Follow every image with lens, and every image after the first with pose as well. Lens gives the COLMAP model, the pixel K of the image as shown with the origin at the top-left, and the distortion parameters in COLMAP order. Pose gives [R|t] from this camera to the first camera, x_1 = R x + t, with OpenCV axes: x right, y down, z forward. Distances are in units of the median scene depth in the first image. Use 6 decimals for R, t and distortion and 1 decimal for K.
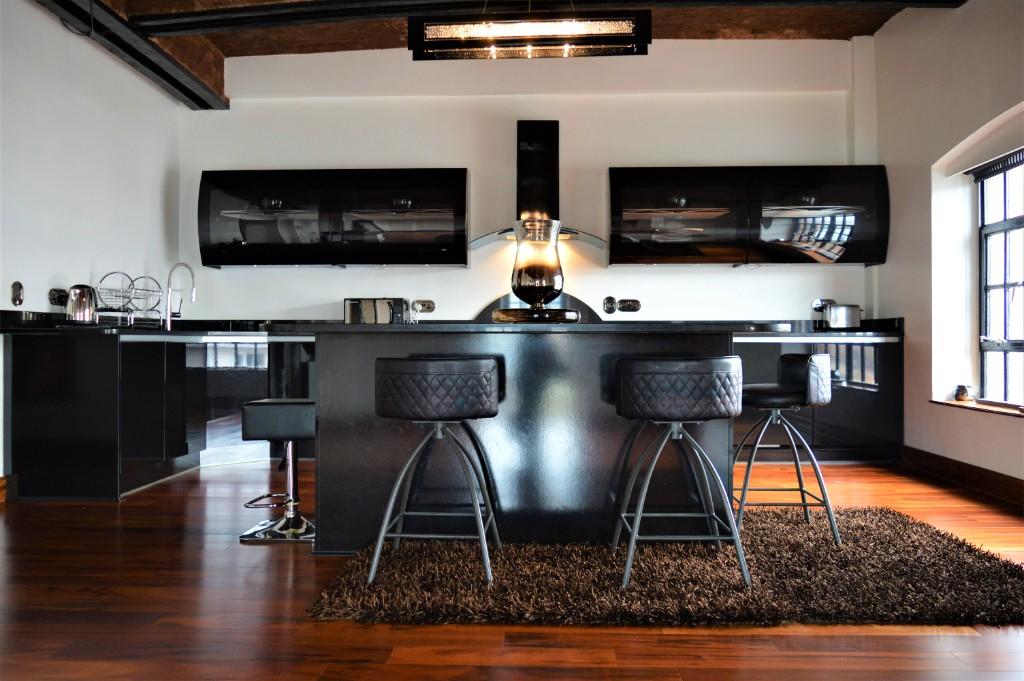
lens RADIAL K [[801.0, 0, 512.0], [0, 801.0, 340.5], [0, 0, 1]] dist [-0.034605, 0.005607]
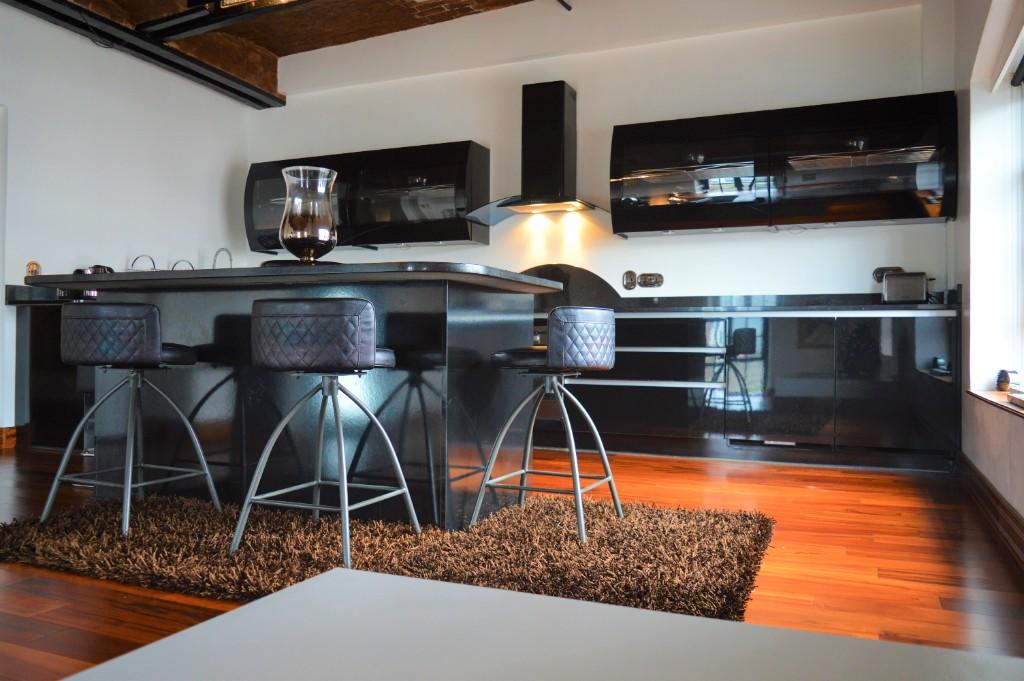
lens RADIAL K [[801.0, 0, 512.0], [0, 801.0, 340.5], [0, 0, 1]] dist [-0.034605, 0.005607]
pose [[0.931782, 0.006276, -0.362964, 0.337698], [-0.009162, 0.999939, -0.006231, 0.031305], [0.362903, 0.009131, 0.931782, 0.120625]]
